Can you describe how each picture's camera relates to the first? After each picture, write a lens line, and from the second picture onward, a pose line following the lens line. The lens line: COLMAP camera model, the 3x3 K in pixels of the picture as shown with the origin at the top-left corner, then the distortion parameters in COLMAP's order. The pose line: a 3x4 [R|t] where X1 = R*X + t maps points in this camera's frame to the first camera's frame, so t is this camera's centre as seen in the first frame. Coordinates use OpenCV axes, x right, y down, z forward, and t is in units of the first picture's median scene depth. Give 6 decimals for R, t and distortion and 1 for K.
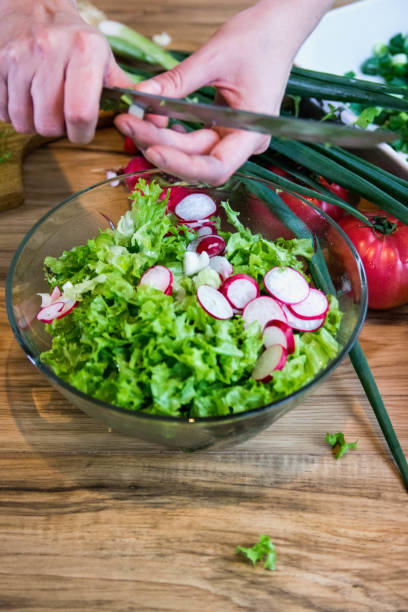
lens RADIAL K [[1184.8, 0, 204.0], [0, 1184.8, 306.0], [0, 0, 1]] dist [0.003044, -0.037485]
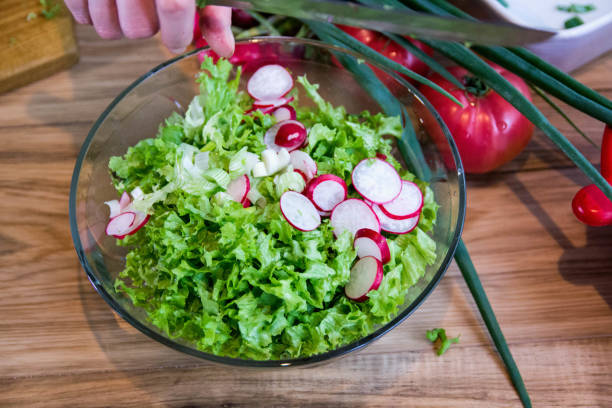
lens RADIAL K [[1184.8, 0, 306.0], [0, 1184.8, 204.0], [0, 0, 1]] dist [0.003044, -0.037485]
pose [[0.997558, -0.067572, 0.017644, -0.001944], [0.062976, 0.979574, 0.190970, -0.180607], [-0.030188, -0.189393, 0.981437, 0.102530]]
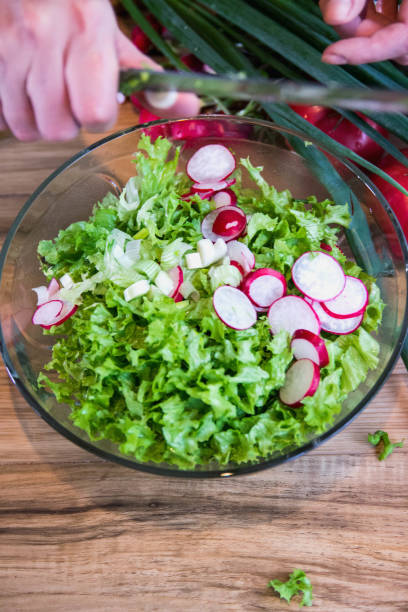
lens RADIAL K [[1184.8, 0, 204.0], [0, 1184.8, 306.0], [0, 0, 1]] dist [0.003044, -0.037485]
pose [[0.997792, -0.037516, -0.054807, 0.033851], [0.049996, 0.967480, 0.247957, -0.215796], [0.043722, -0.250150, 0.967219, 0.166707]]
